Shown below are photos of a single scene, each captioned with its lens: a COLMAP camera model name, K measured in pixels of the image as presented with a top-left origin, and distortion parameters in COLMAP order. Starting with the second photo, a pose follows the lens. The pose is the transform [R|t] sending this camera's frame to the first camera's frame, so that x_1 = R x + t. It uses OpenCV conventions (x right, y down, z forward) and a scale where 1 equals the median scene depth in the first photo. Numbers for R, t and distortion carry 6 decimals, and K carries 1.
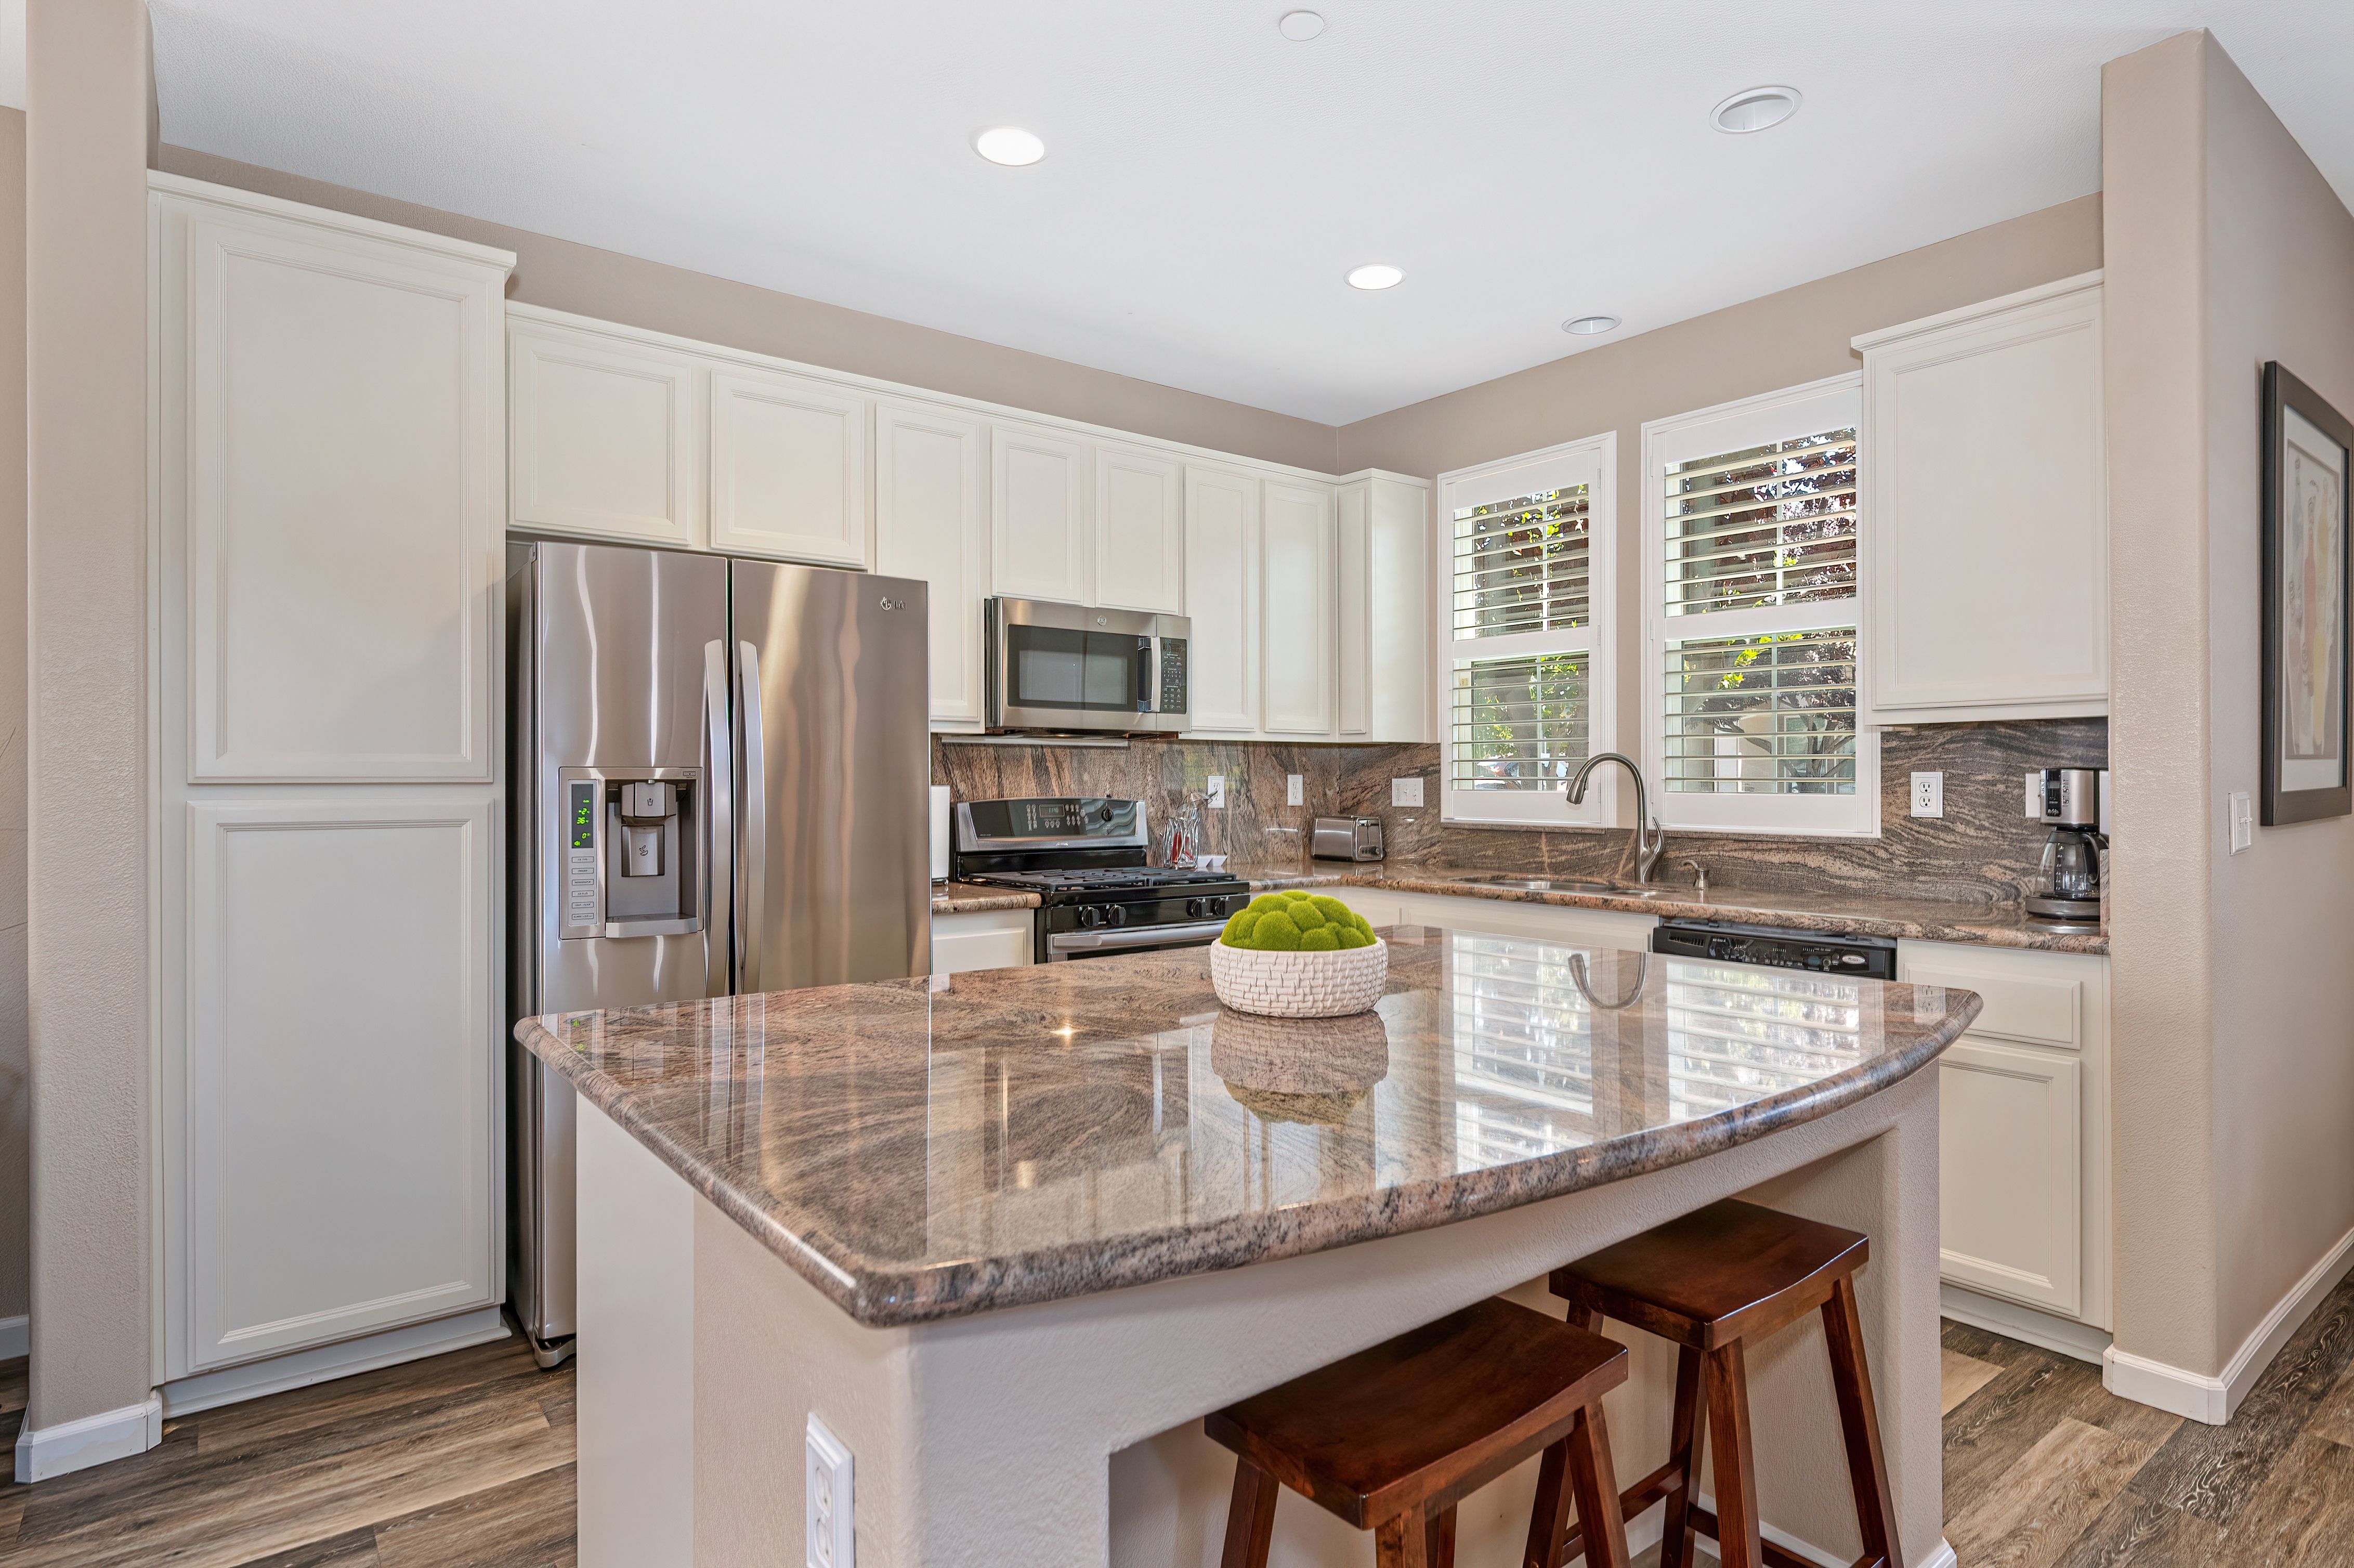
lens RADIAL K [[1240.9, 0, 1183.5], [0, 1240.9, 767.9], [0, 0, 1]] dist [-0.001397, -0.002618]
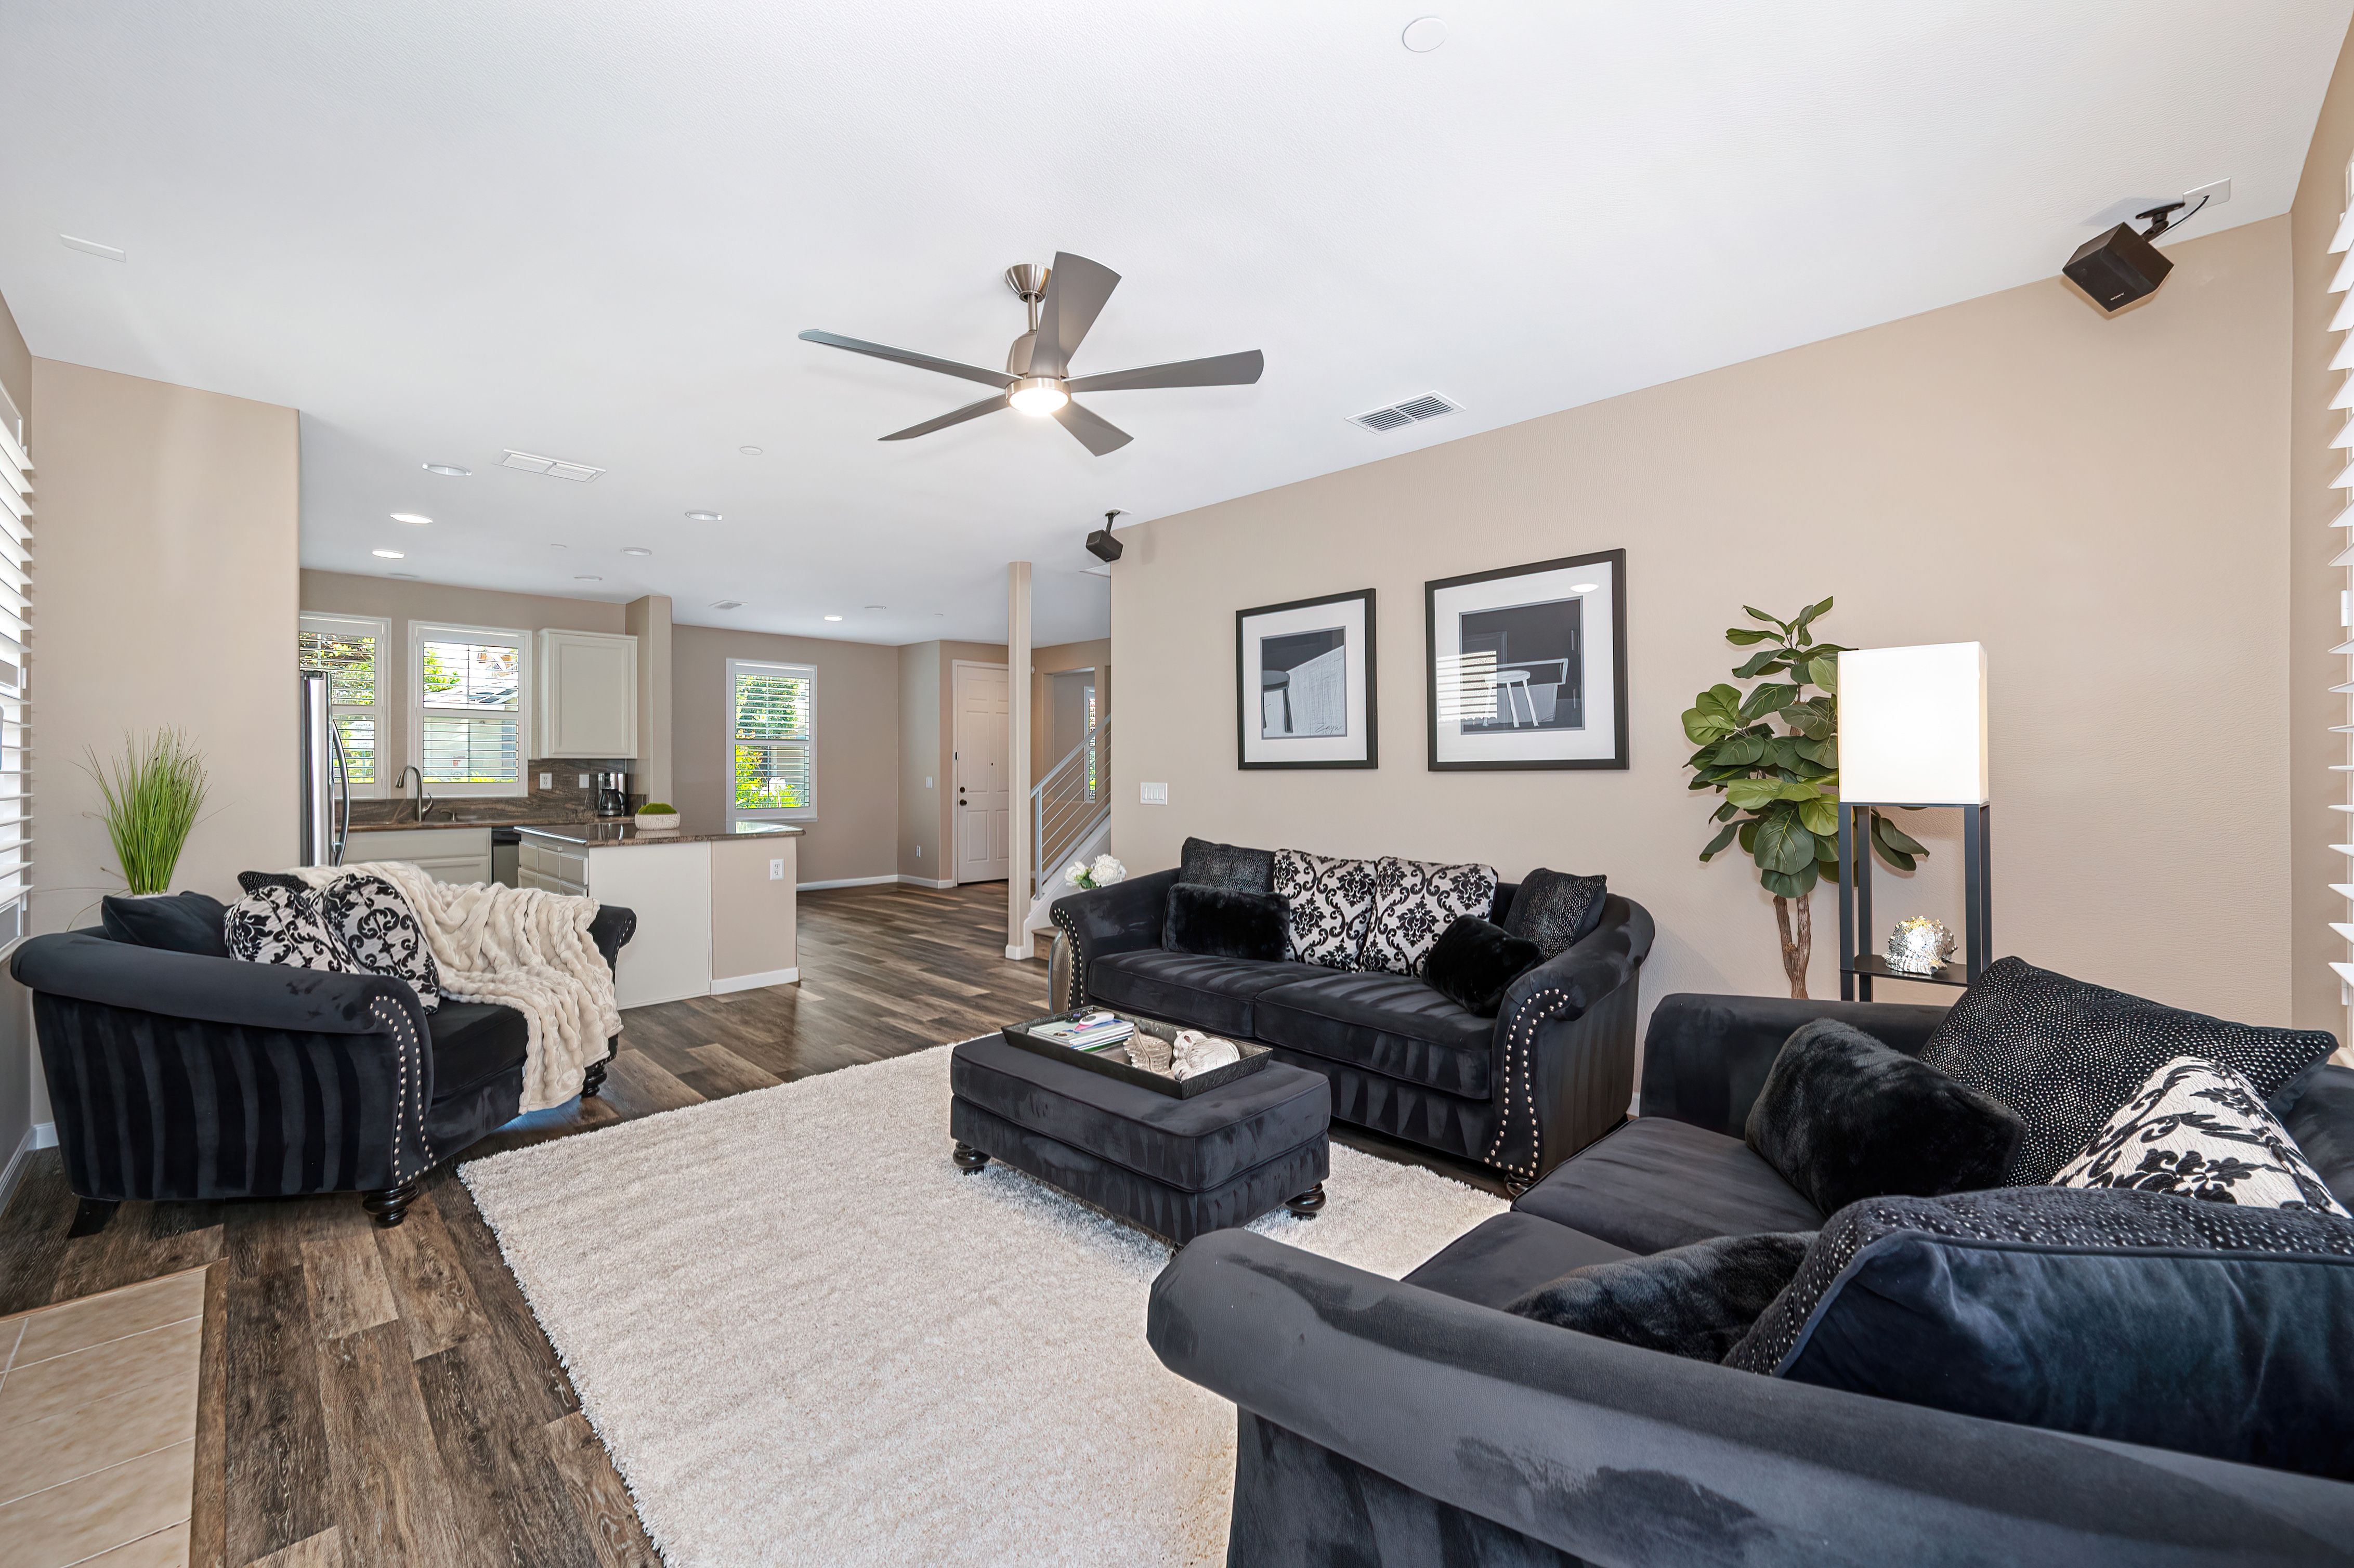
lens RADIAL K [[931.0, 0, 1179.8], [0, 931.0, 767.4], [0, 0, 1]] dist [-0.001169, -0.000332]
pose [[-0.126657, 0.002889, 0.991942, -1.563037], [-0.007548, 0.999964, -0.003876, -0.012657], [-0.991918, -0.007978, -0.126630, -0.194494]]
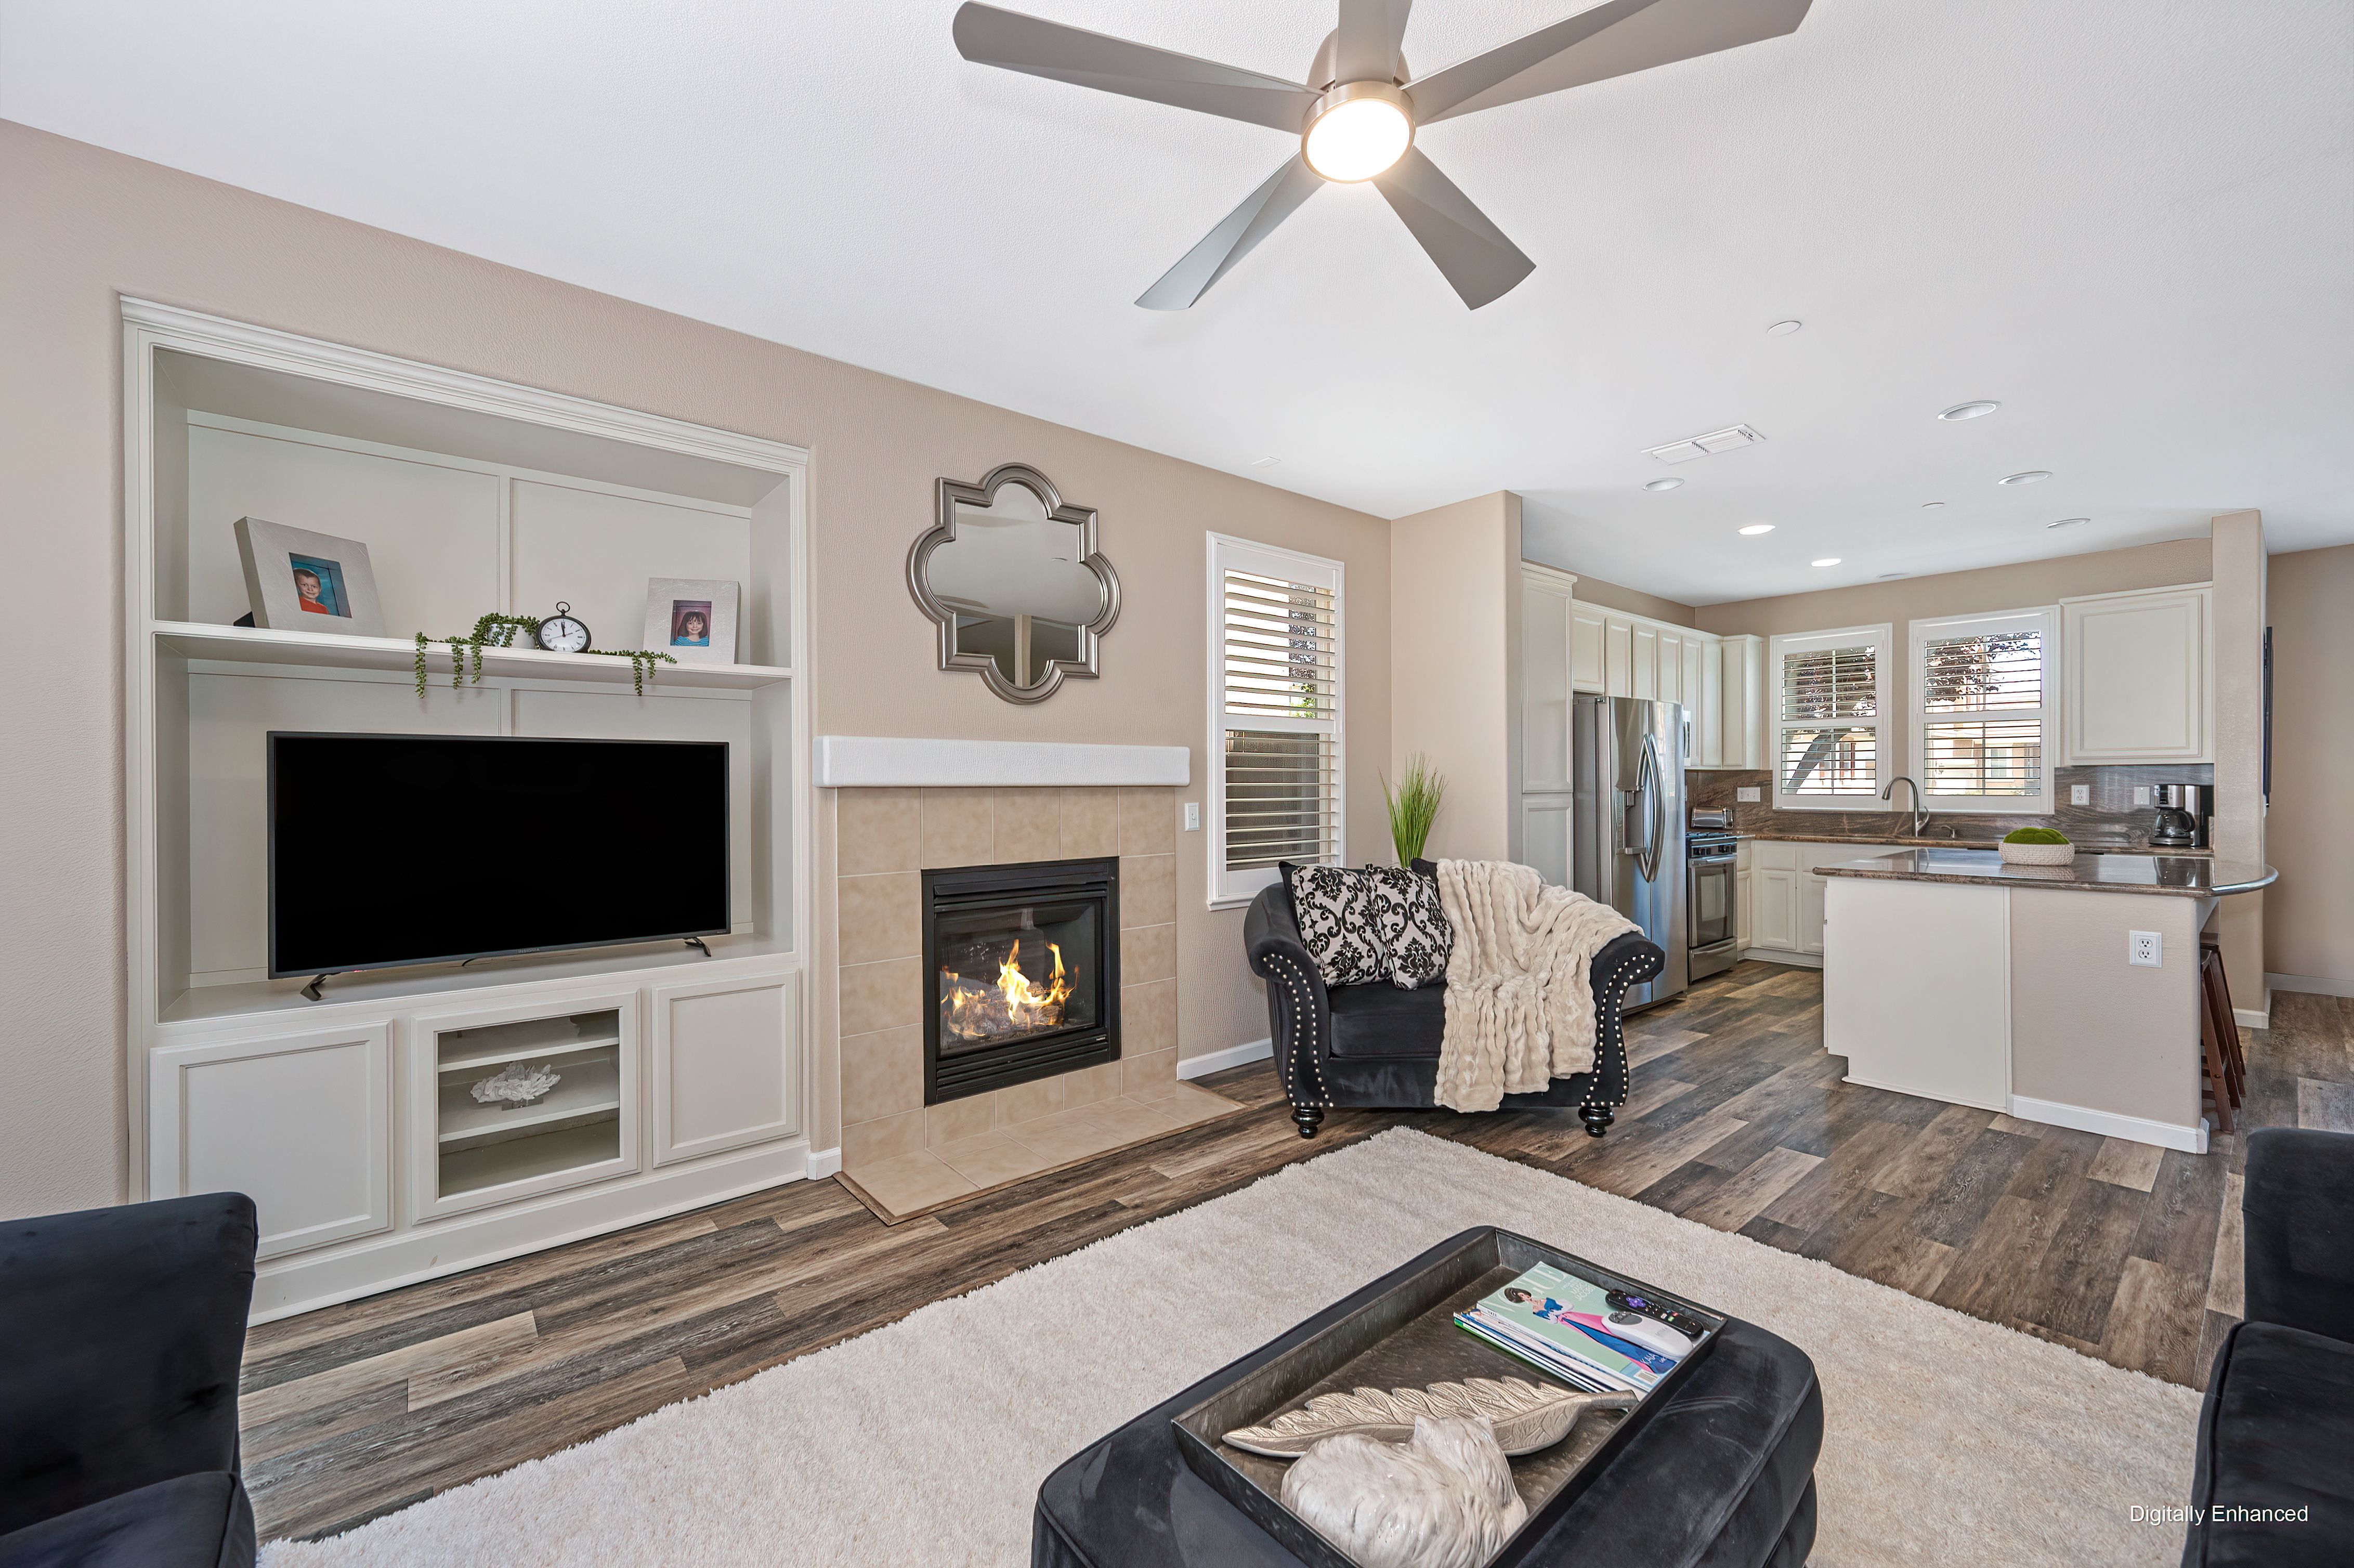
lens RADIAL K [[931.0, 0, 1180.5], [0, 931.0, 783.4], [0, 0, 1]] dist [-0.001169, -0.000332]
pose [[0.999528, -0.002294, 0.030621, -0.963213], [0.002043, 0.999964, 0.008229, -0.015558], [-0.030639, -0.008163, 0.999497, -0.574134]]
